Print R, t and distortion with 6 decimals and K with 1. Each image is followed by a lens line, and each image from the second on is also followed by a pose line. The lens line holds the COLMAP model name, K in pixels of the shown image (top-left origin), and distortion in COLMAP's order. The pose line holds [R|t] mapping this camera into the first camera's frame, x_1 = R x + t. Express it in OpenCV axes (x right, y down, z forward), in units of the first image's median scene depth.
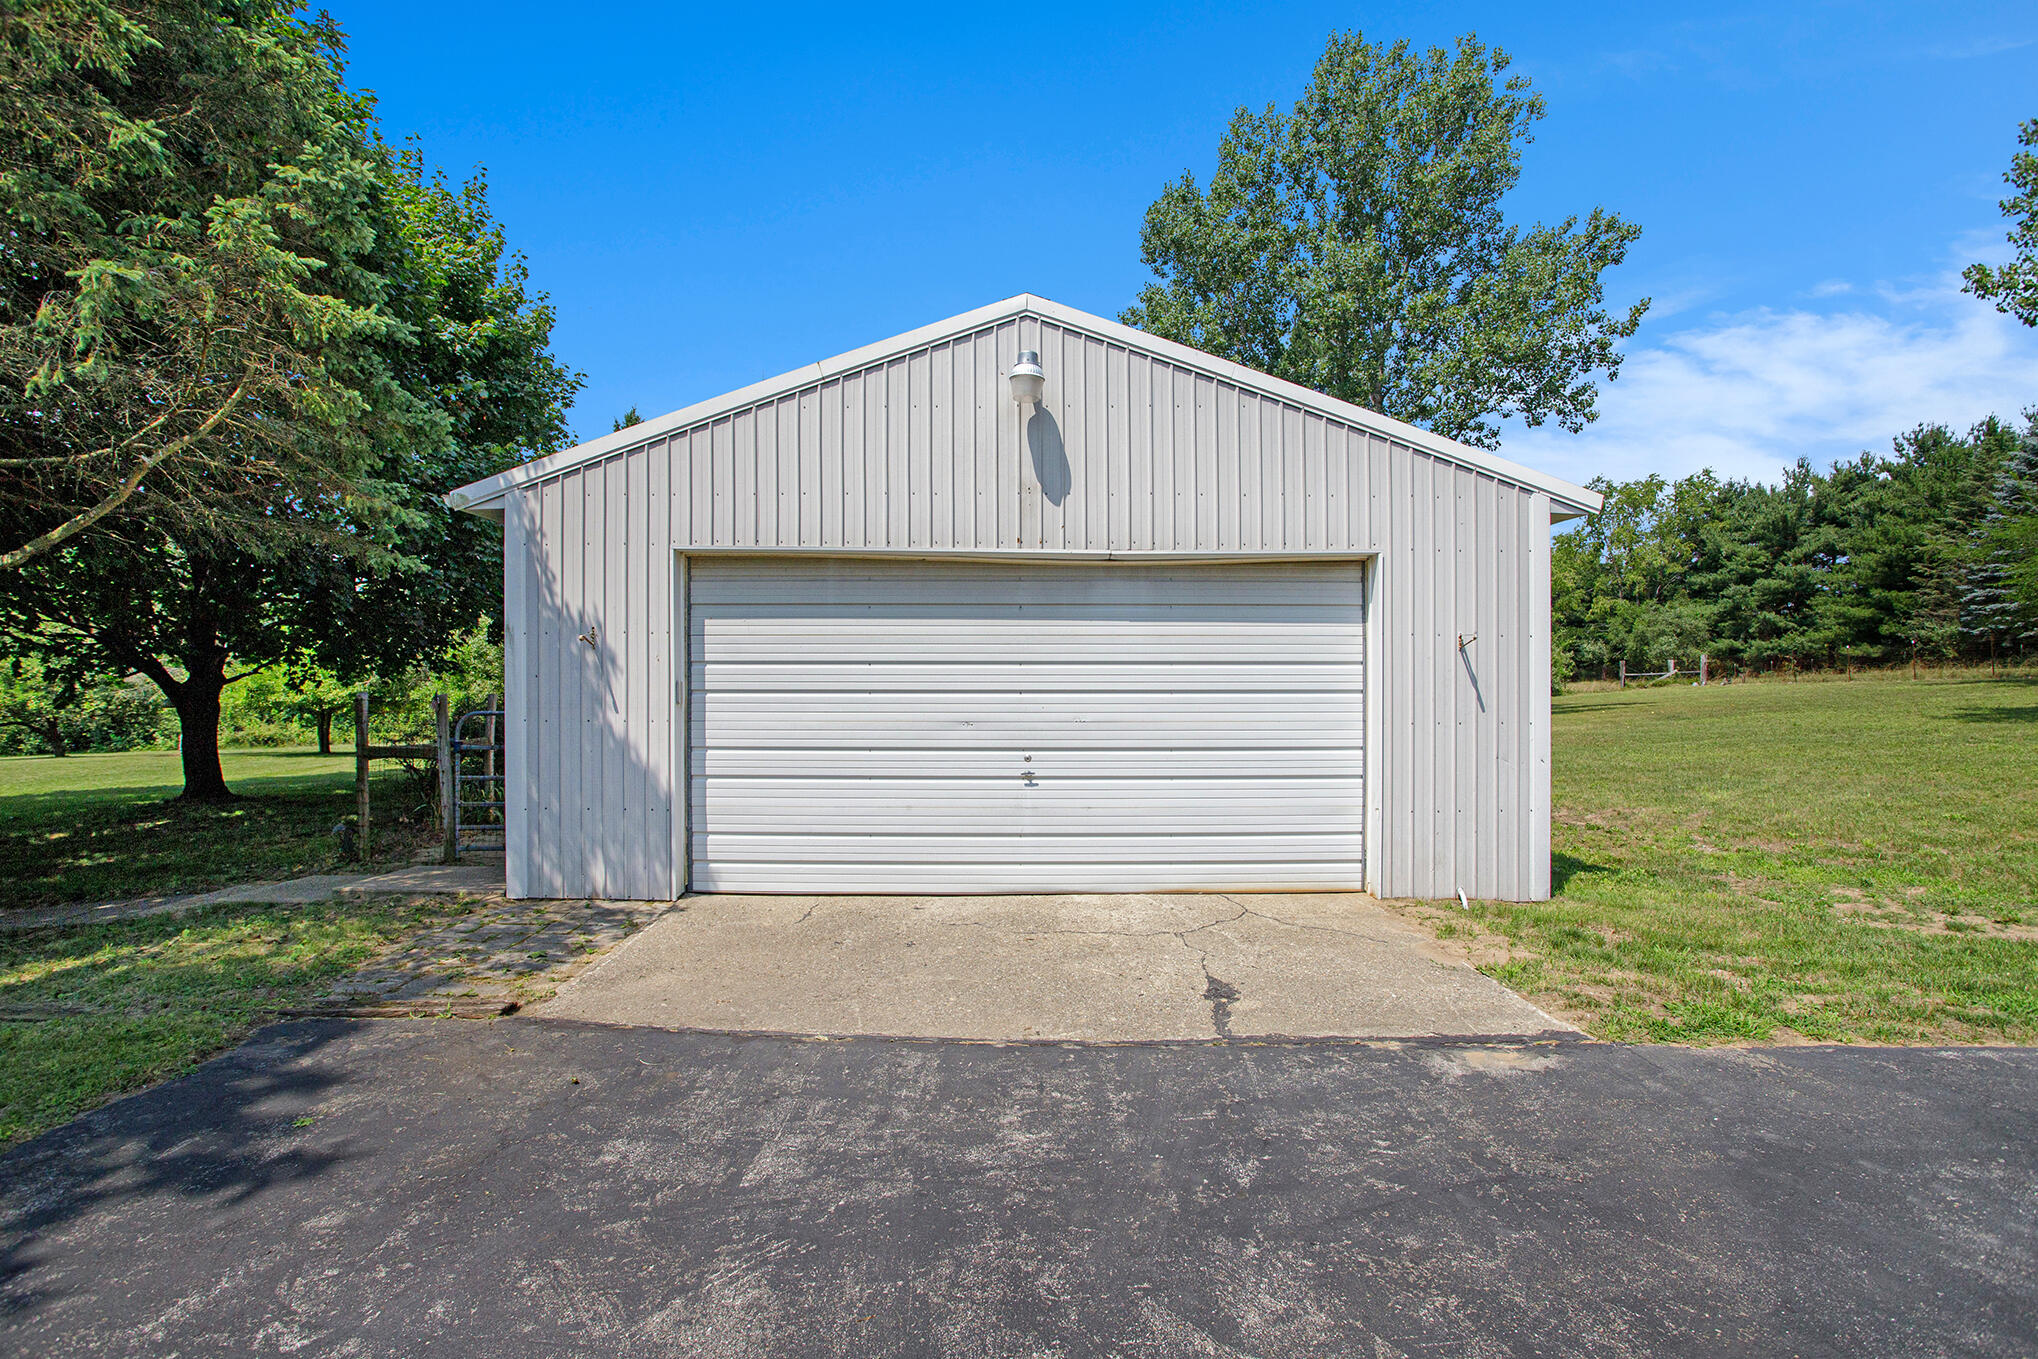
lens RADIAL K [[962.3, 0, 1023.5], [0, 962.3, 682.8], [0, 0, 1]] dist [-0.000702, 0.000233]
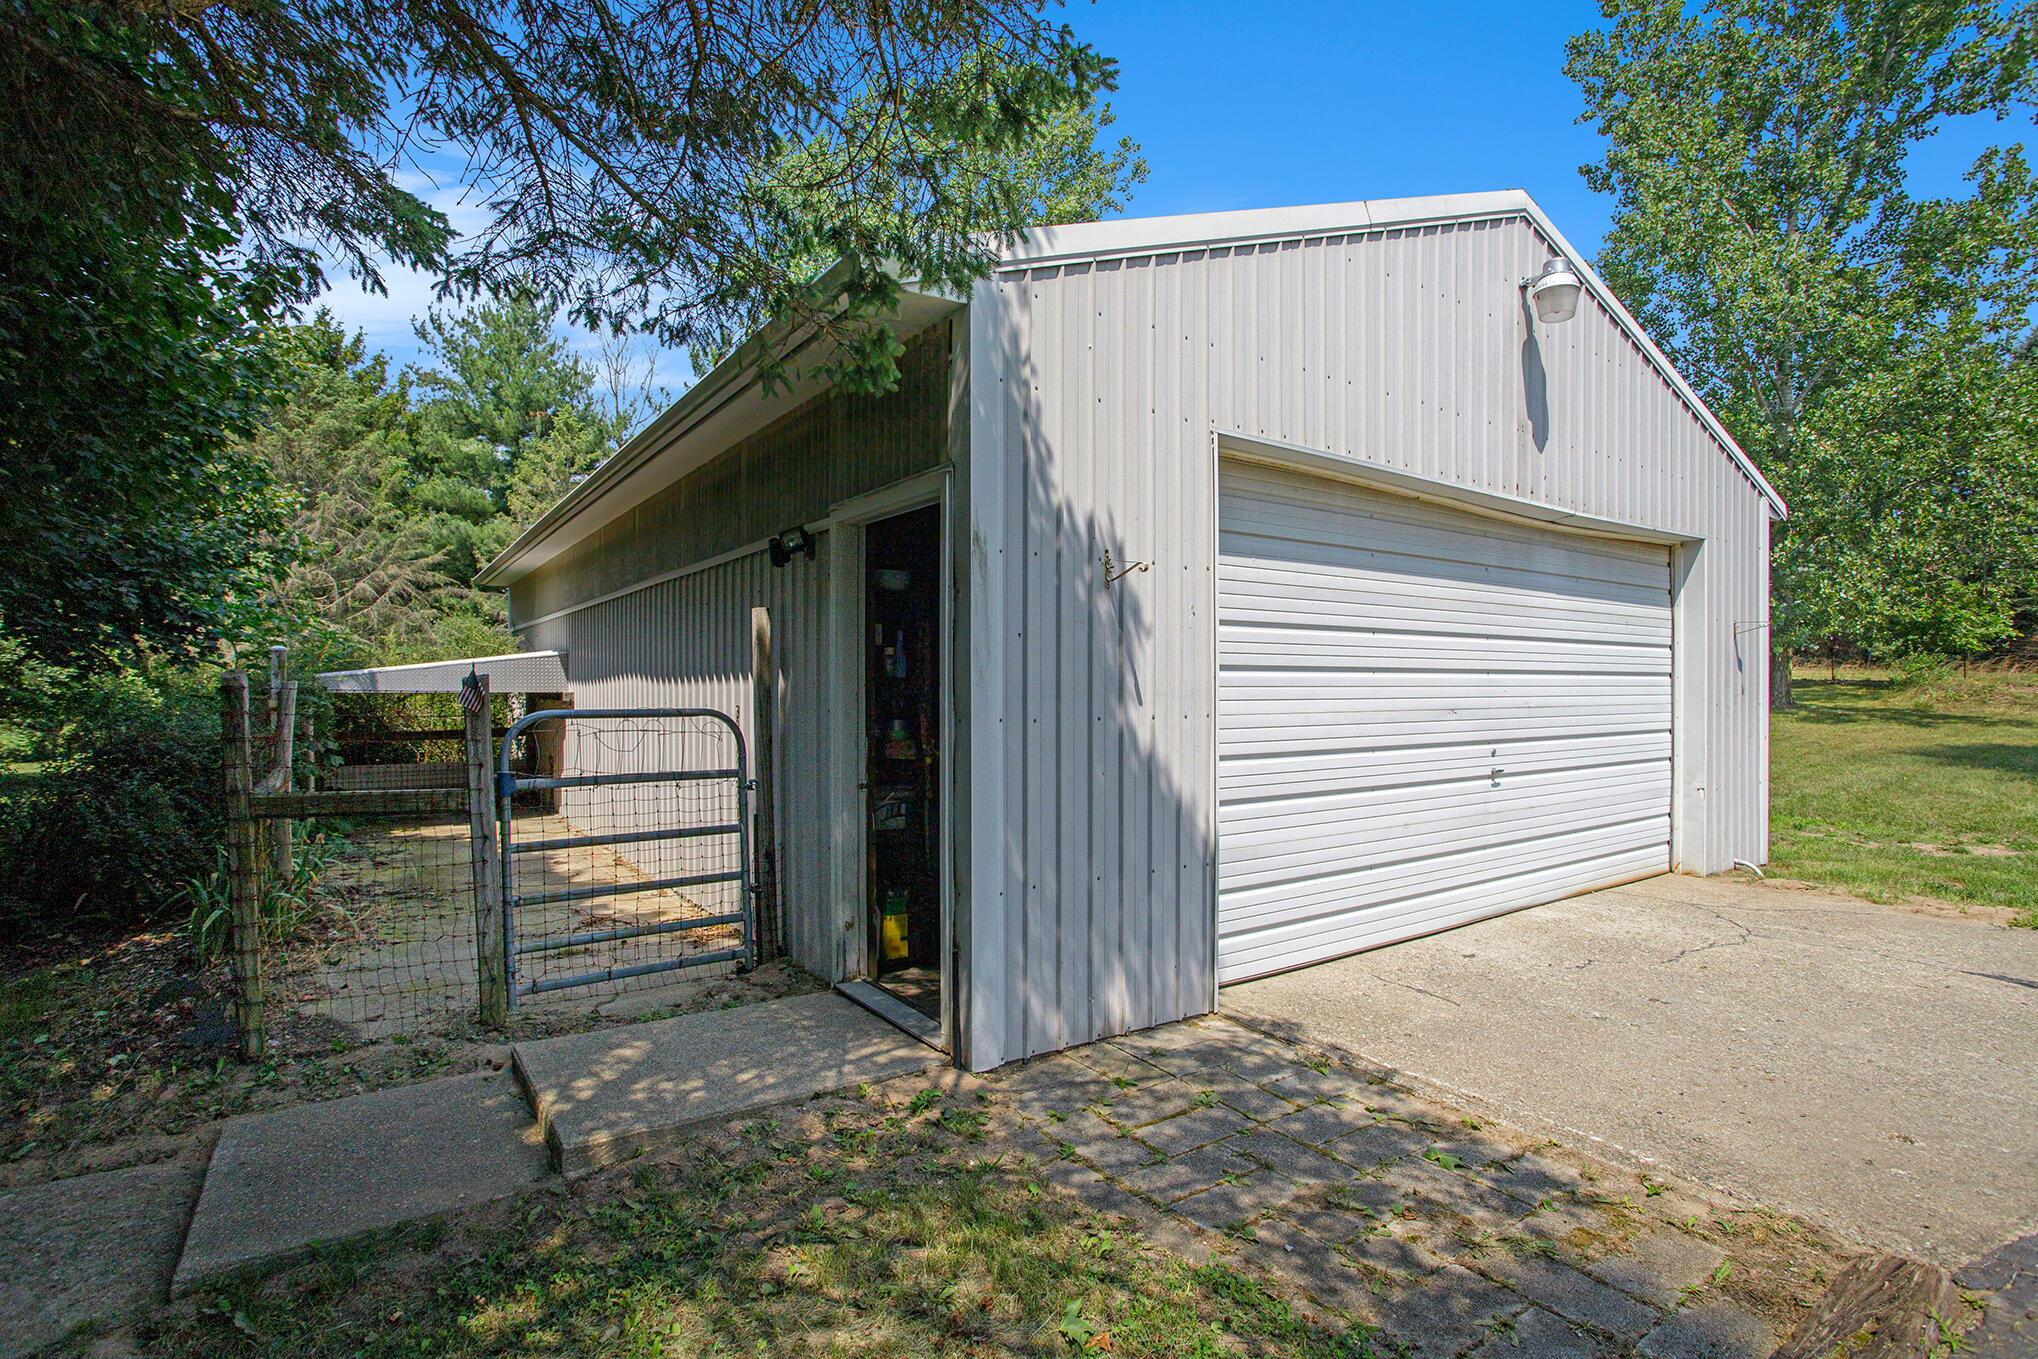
lens RADIAL K [[962.3, 0, 1020.7], [0, 962.3, 678.7], [0, 0, 1]] dist [-0.000702, 0.000233]
pose [[0.801259, 0.000242, 0.598317, -0.821354], [0.001105, 0.999998, -0.001885, 0.016016], [-0.598316, 0.002172, 0.801257, 0.585171]]
